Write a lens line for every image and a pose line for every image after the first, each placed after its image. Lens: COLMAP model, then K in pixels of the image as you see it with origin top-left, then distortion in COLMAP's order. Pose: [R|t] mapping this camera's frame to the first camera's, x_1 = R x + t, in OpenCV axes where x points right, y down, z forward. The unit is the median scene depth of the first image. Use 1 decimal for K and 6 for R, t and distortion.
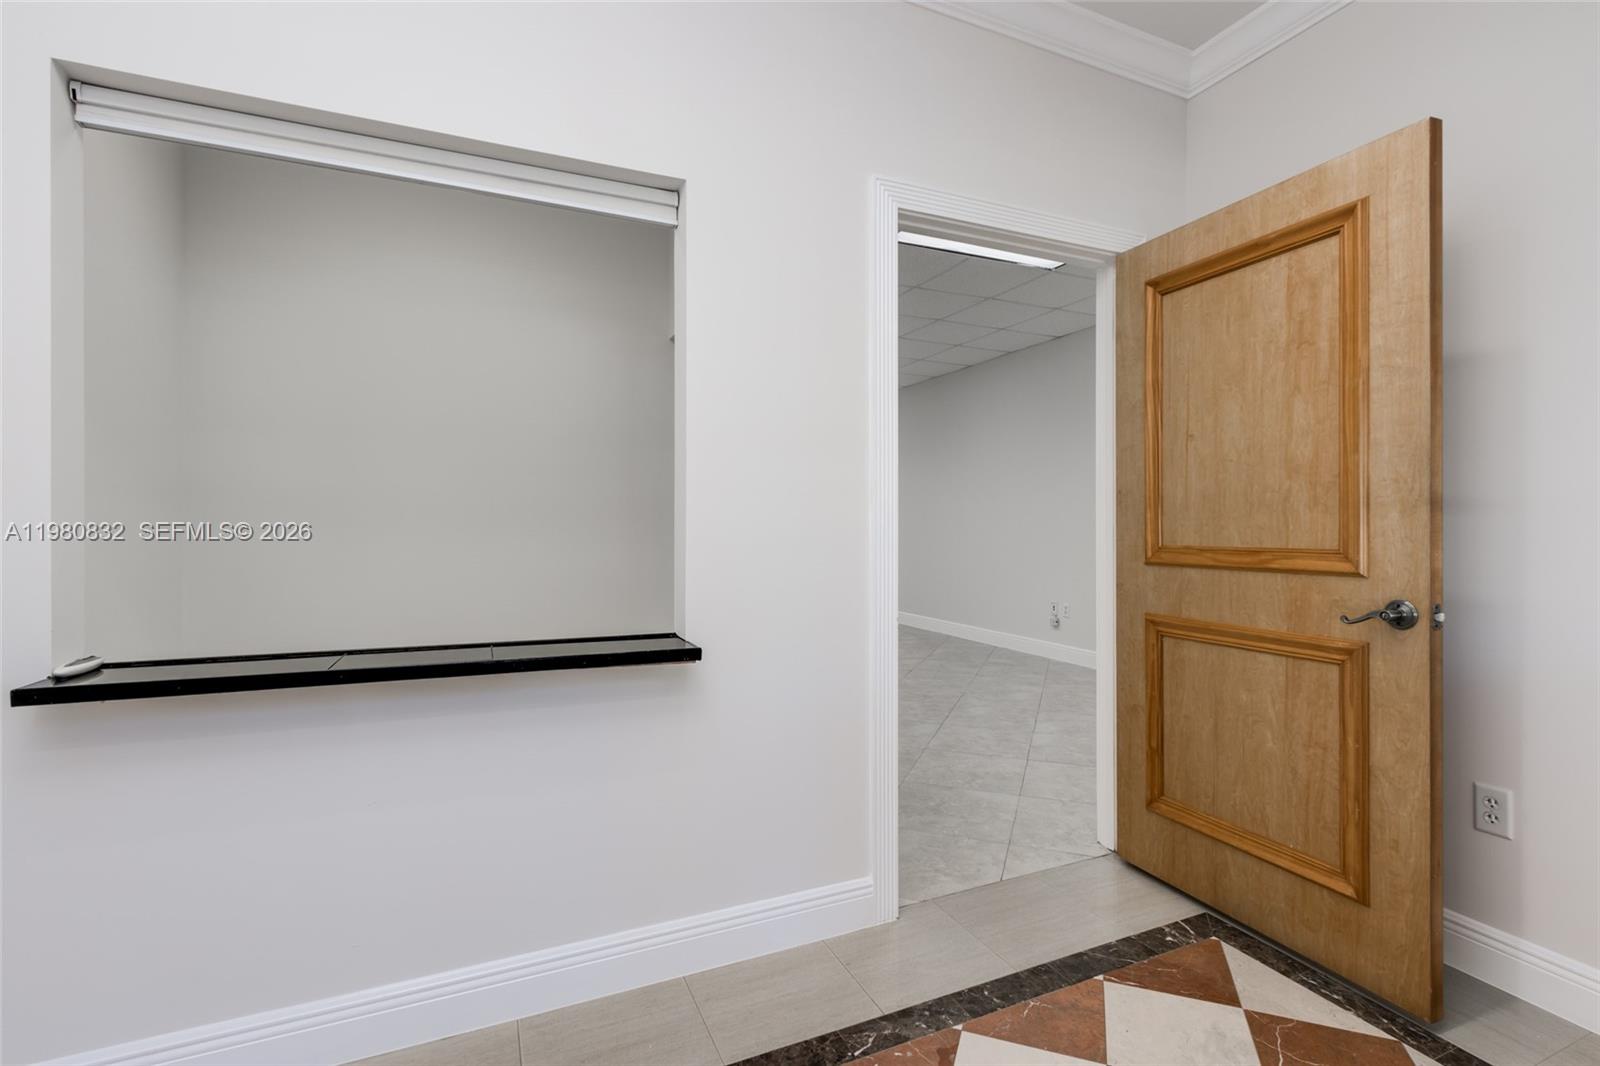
lens RADIAL K [[731.8, 0, 802.7], [0, 731.8, 532.0], [0, 0, 1]] dist [0.001458, -0.001502]
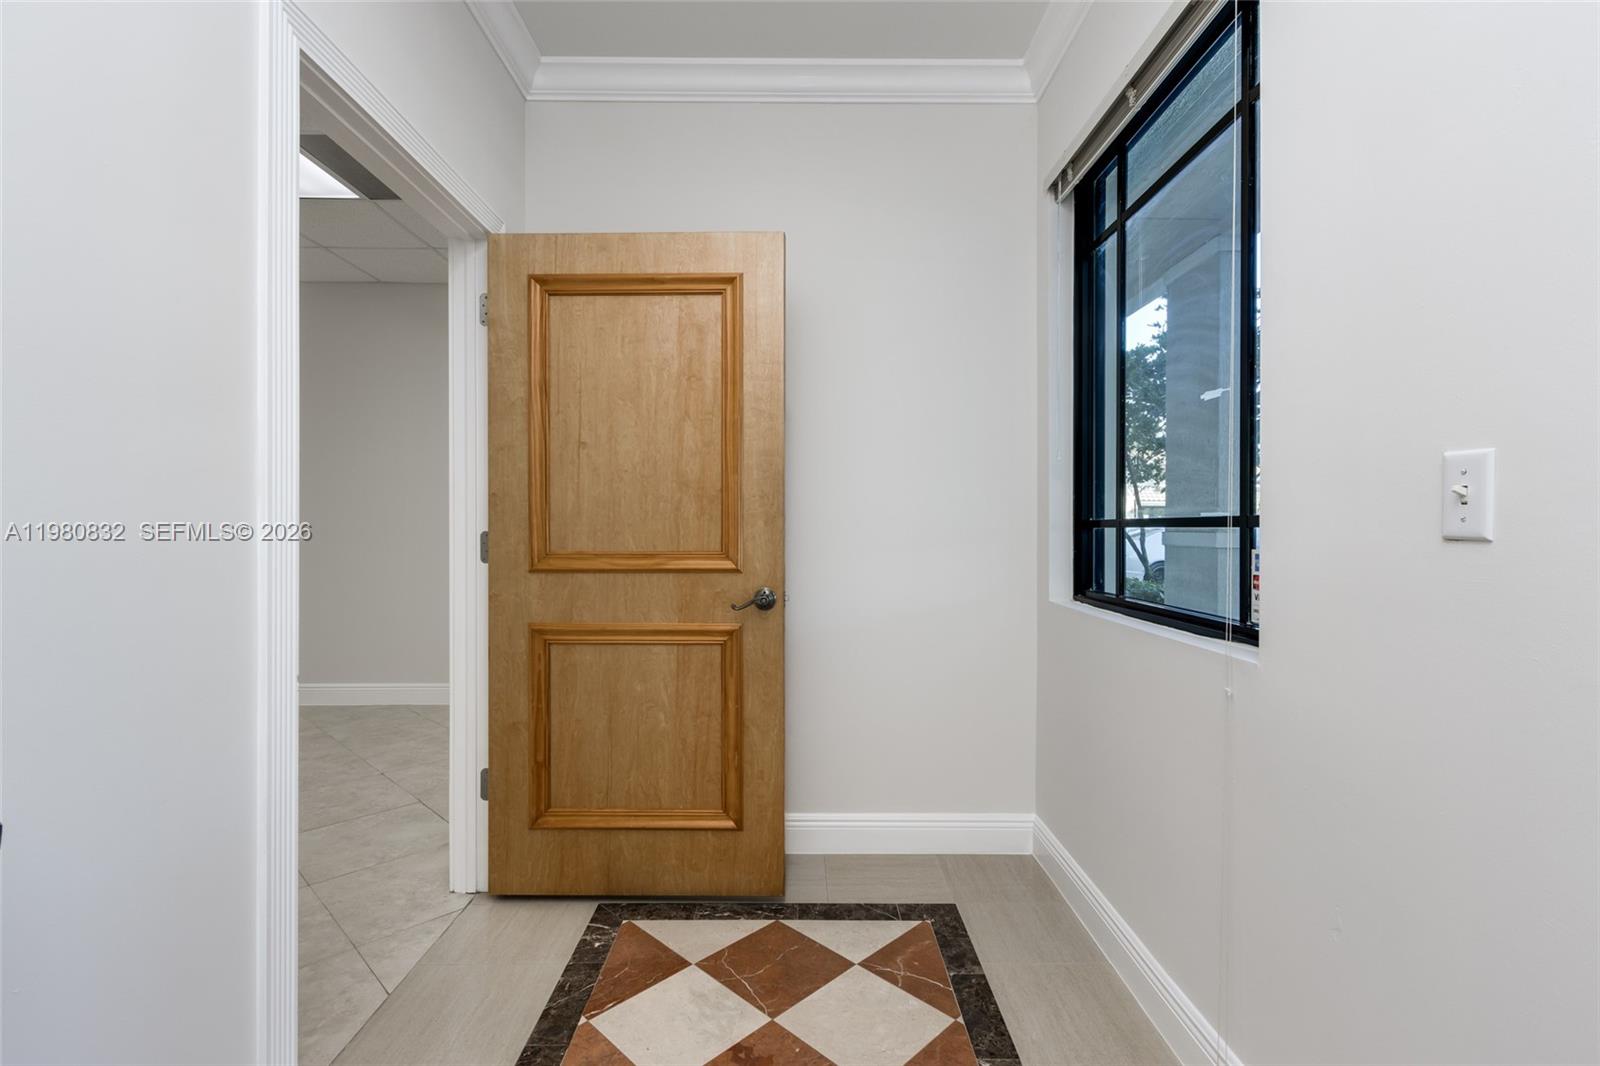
lens RADIAL K [[731.8, 0, 796.8], [0, 731.8, 531.5], [0, 0, 1]] dist [0.001458, -0.001502]
pose [[0.391149, -0.005915, 0.920308, -0.317433], [0.006985, 0.999970, 0.003458, -0.010929], [-0.920301, 0.005075, 0.391179, 0.362392]]
